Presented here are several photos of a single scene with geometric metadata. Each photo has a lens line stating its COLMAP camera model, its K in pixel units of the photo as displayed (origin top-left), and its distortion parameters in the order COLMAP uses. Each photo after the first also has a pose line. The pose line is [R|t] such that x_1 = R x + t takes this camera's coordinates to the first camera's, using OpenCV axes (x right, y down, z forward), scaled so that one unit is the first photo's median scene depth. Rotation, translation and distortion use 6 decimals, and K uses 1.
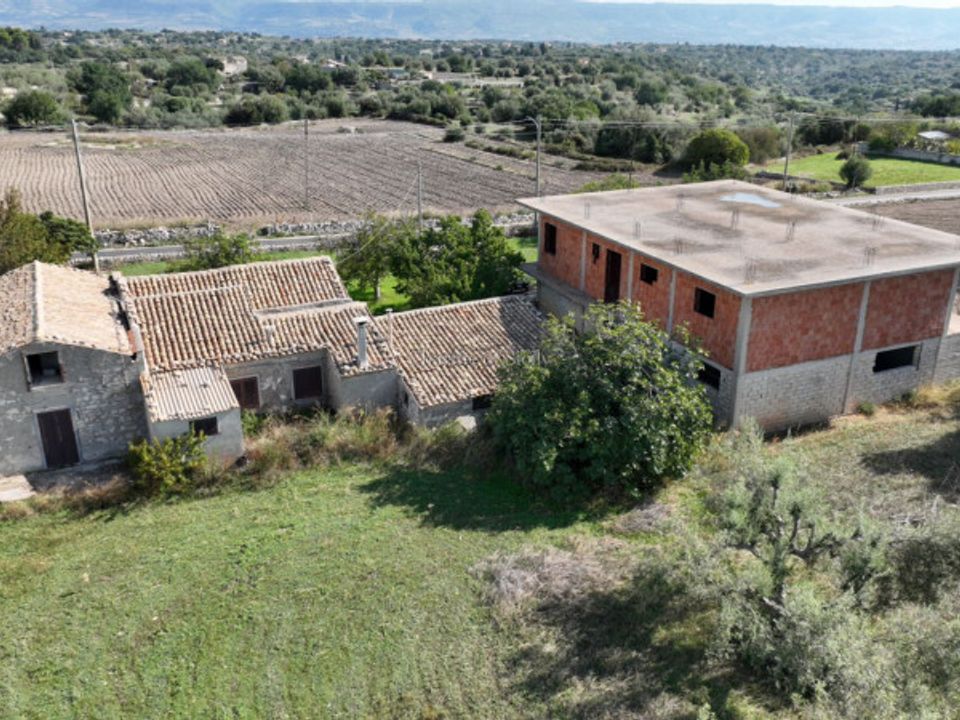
lens RADIAL K [[900.6, 0, 480.0], [0, 900.6, 360.0], [0, 0, 1]] dist [0.015055, -0.019575]
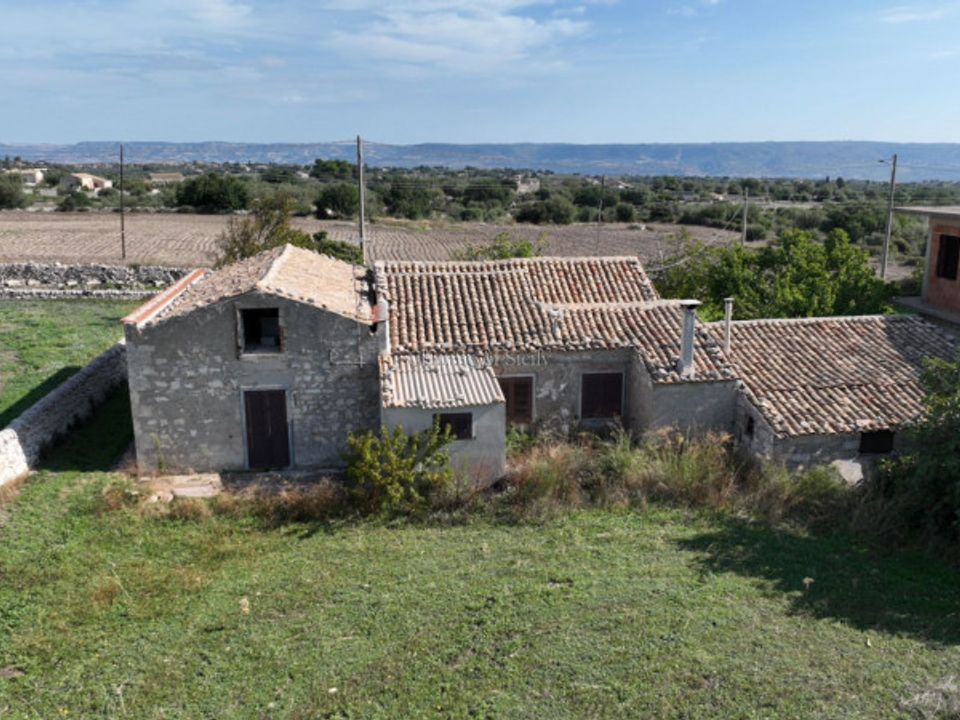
lens RADIAL K [[900.6, 0, 480.0], [0, 900.6, 360.0], [0, 0, 1]] dist [0.015055, -0.019575]
pose [[0.954174, 0.063166, -0.292509, -0.082718], [-0.104473, 0.986280, -0.127813, 0.102832], [0.280422, 0.152515, 0.947683, 0.323479]]
